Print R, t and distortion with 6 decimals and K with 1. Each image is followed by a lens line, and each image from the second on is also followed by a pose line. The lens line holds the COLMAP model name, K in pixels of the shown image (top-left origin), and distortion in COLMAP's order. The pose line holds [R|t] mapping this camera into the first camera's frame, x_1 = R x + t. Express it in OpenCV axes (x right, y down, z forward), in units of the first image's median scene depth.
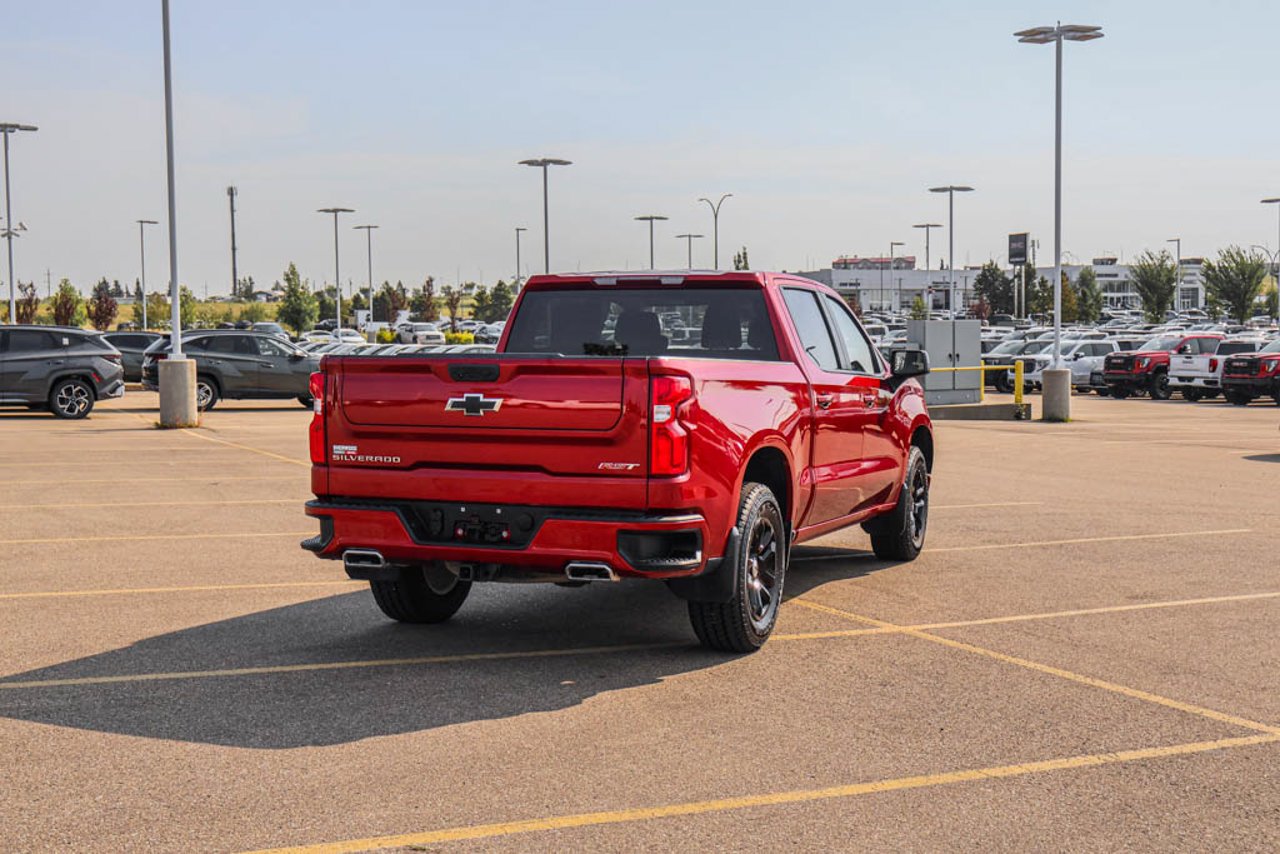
lens RADIAL K [[1592.6, 0, 640.0], [0, 1592.6, 427.0], [0, 0, 1]] dist [0.004513, -0.050546]
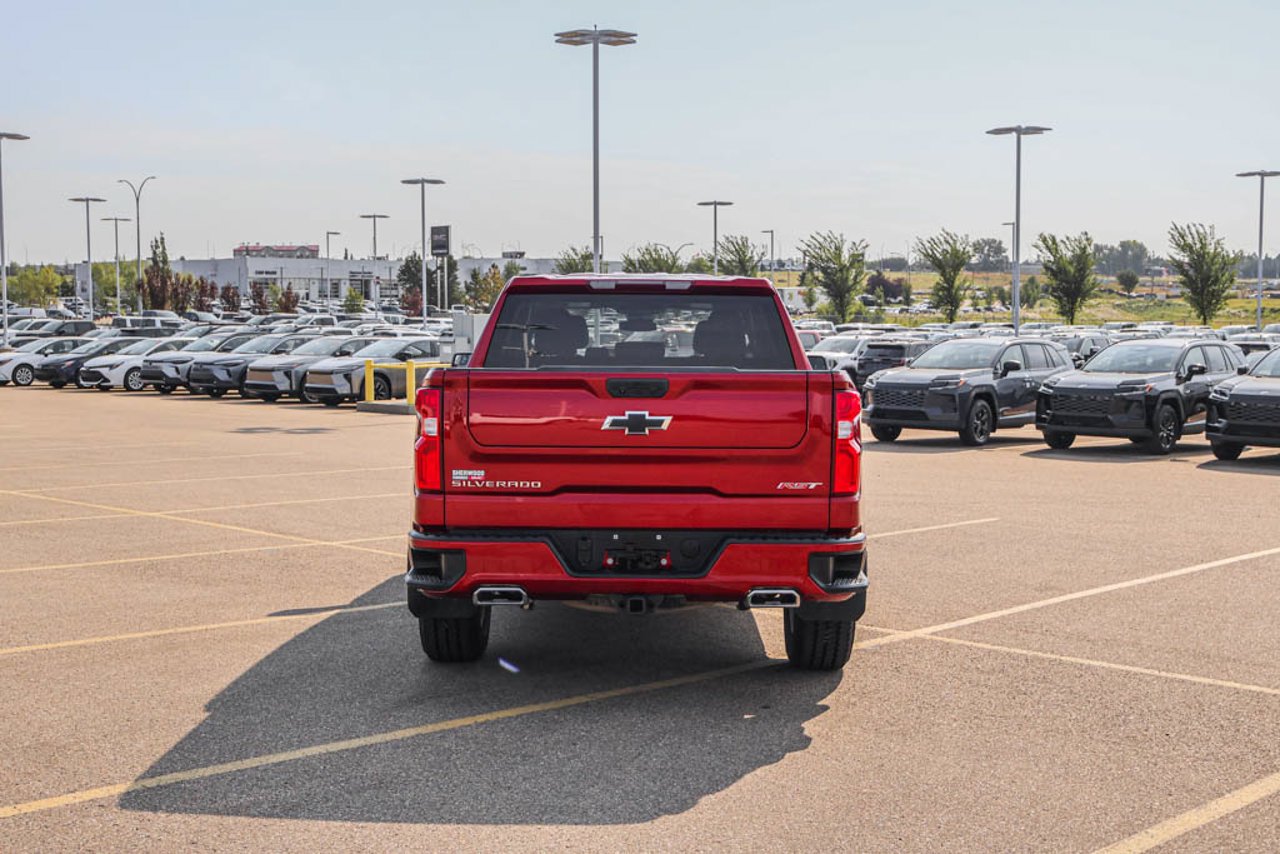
lens RADIAL K [[1592.6, 0, 640.0], [0, 1592.6, 427.0], [0, 0, 1]] dist [0.004513, -0.050546]
pose [[0.934917, -0.016148, 0.354500, -0.415688], [0.013878, 0.999864, 0.008943, -0.019210], [-0.354596, -0.003441, 0.935013, 0.135871]]
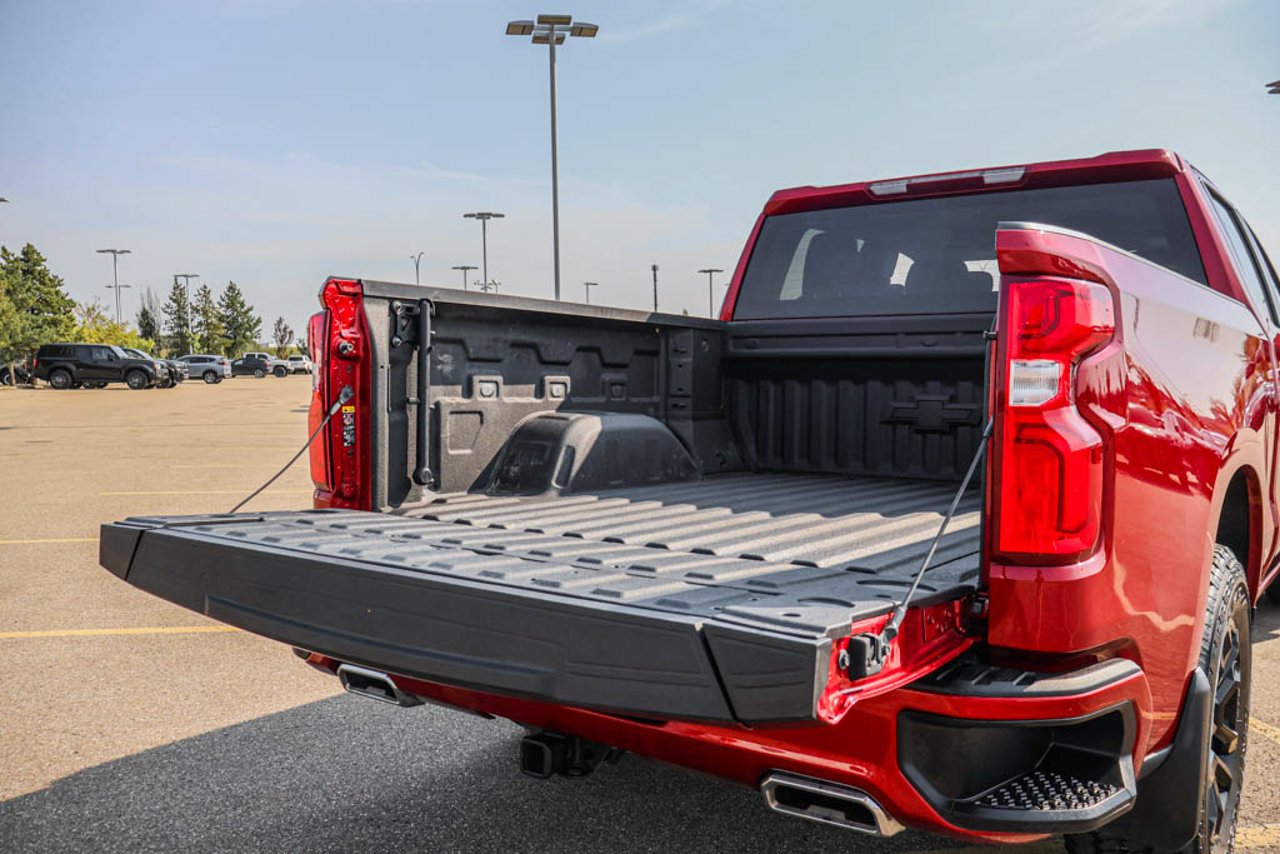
lens RADIAL K [[1070.1, 0, 640.0], [0, 1070.1, 427.0], [0, 0, 1]] dist [-0.004237, -0.009190]
pose [[0.965964, 0.009915, -0.258487, -0.008353], [-0.008565, 0.999943, 0.006351, 0.000426], [0.258535, -0.003921, 0.965994, 0.702924]]
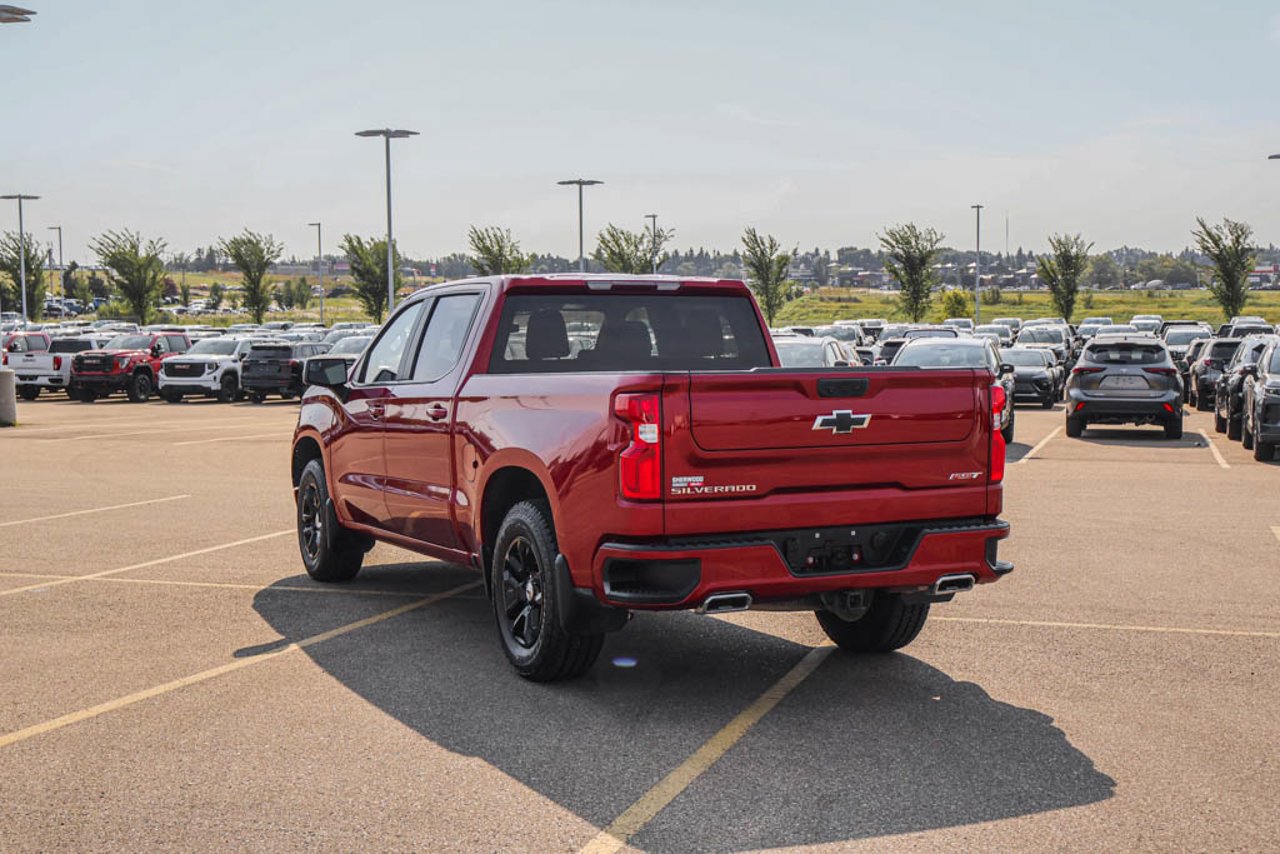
lens RADIAL K [[1592.6, 0, 640.0], [0, 1592.6, 427.0], [0, 0, 1]] dist [0.004513, -0.050546]
pose [[0.688712, -0.047530, 0.723475, -0.836404], [0.045508, 0.998715, 0.022291, -0.036019], [-0.723605, 0.017572, 0.689990, 0.427980]]
